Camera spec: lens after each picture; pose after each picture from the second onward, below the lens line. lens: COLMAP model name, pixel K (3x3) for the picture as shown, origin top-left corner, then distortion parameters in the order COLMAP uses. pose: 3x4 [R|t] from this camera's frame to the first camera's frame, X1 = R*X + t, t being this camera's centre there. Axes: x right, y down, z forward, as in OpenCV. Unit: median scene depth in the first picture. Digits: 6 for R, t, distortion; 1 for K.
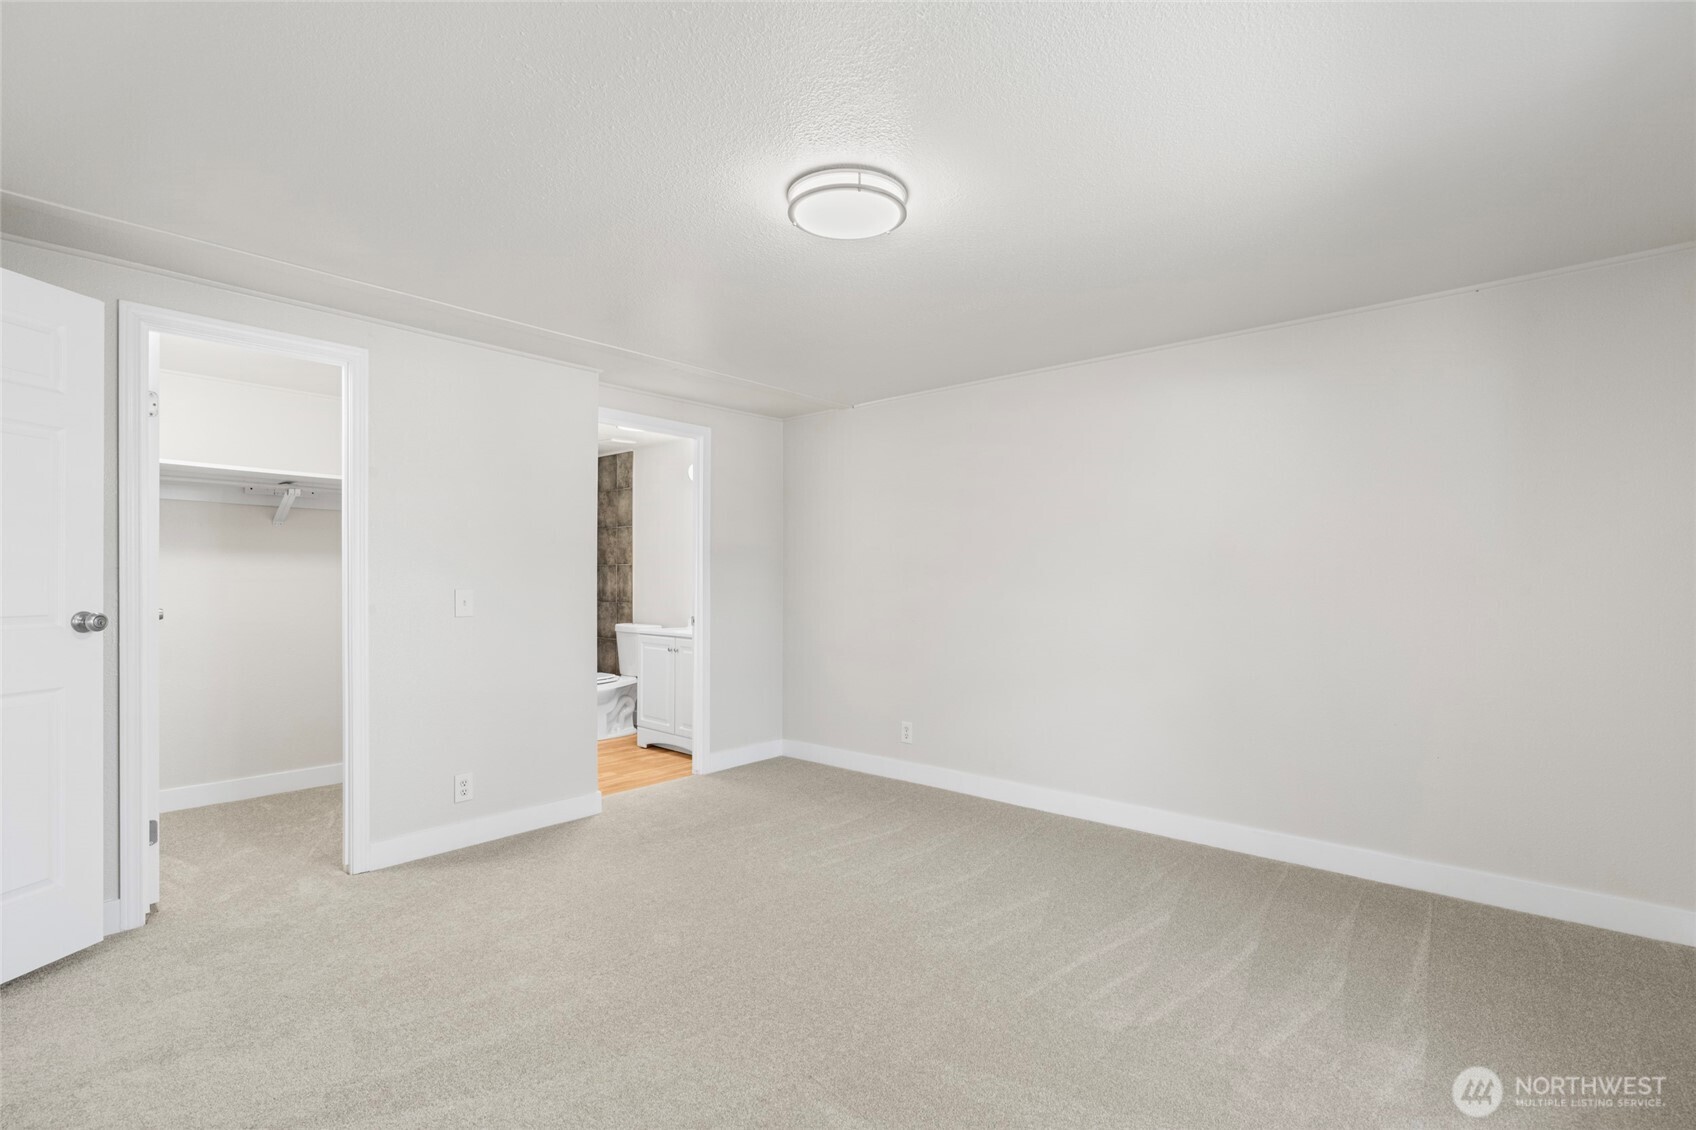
lens RADIAL K [[774.4, 0, 855.9], [0, 774.4, 572.3], [0, 0, 1]] dist [-0.010551, 0.004144]
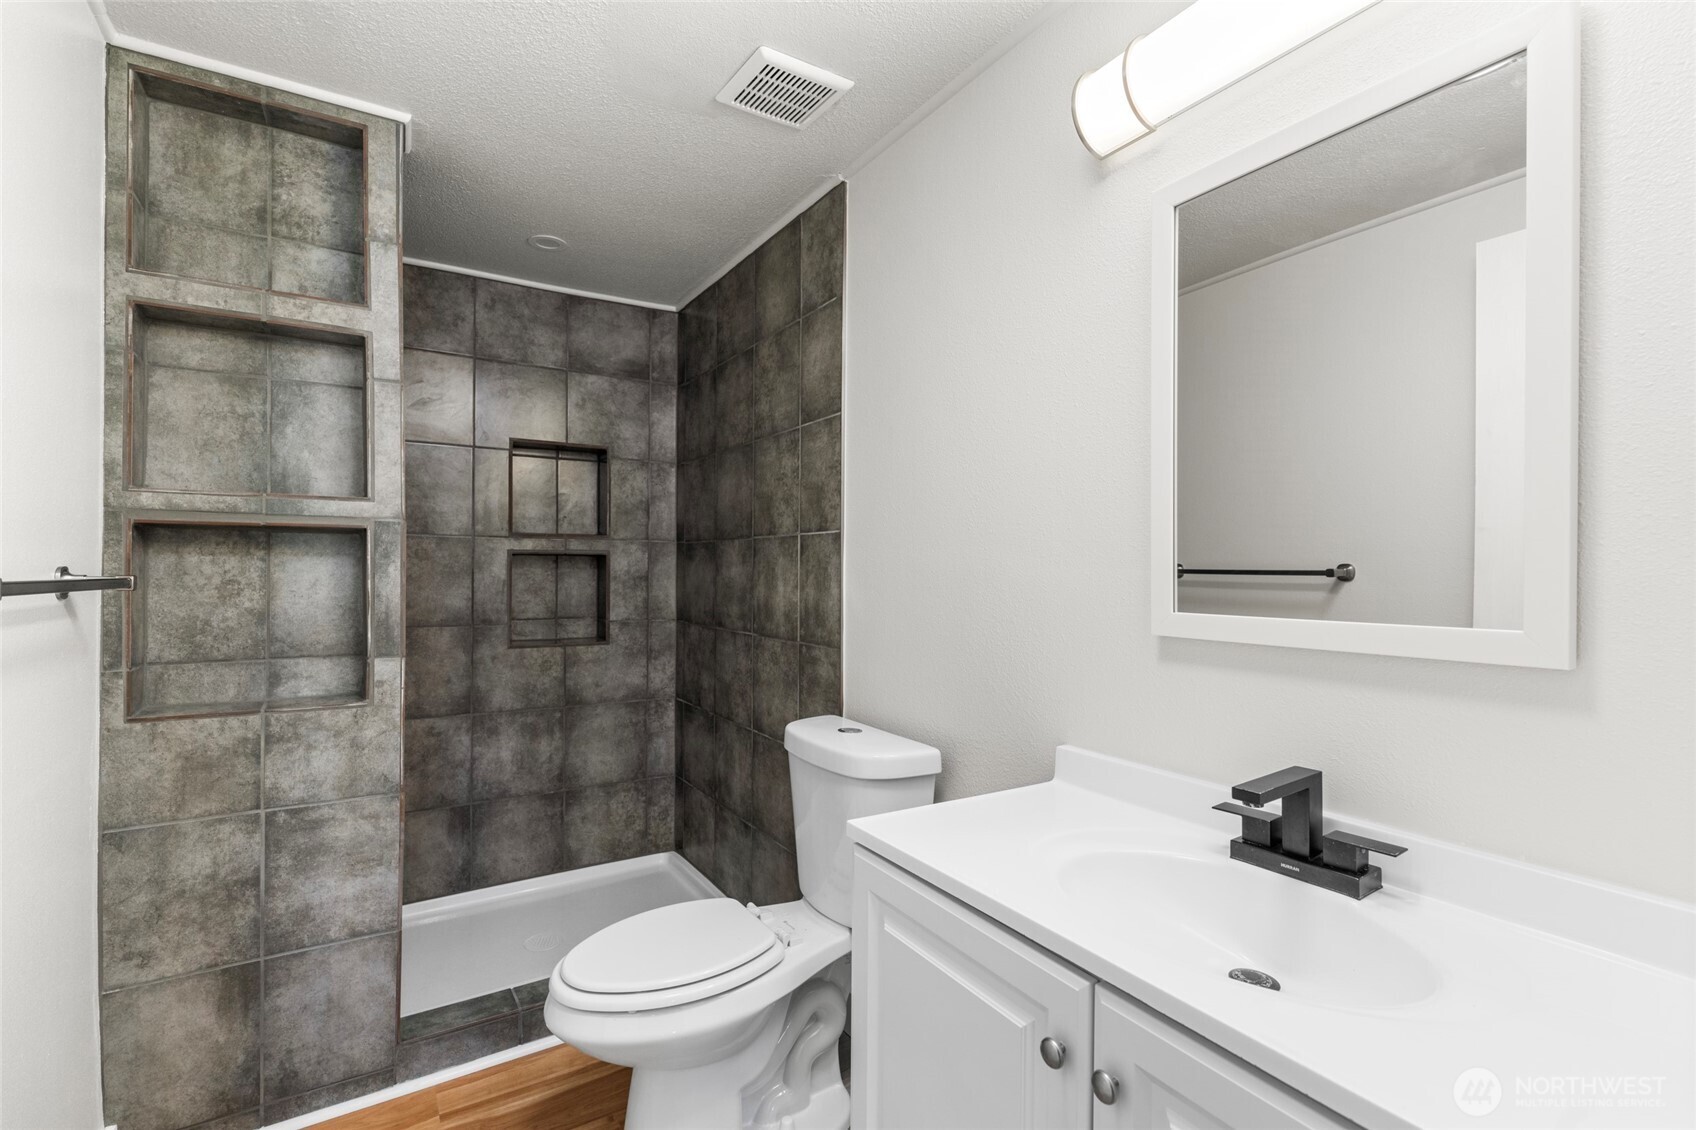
lens RADIAL K [[774.4, 0, 849.9], [0, 774.4, 565.4], [0, 0, 1]] dist [-0.010551, 0.004144]
pose [[0.958964, 0.005462, -0.283475, -0.191374], [-0.003697, 0.999970, 0.006759, 0.001589], [0.283504, -0.005434, 0.958956, 0.682258]]
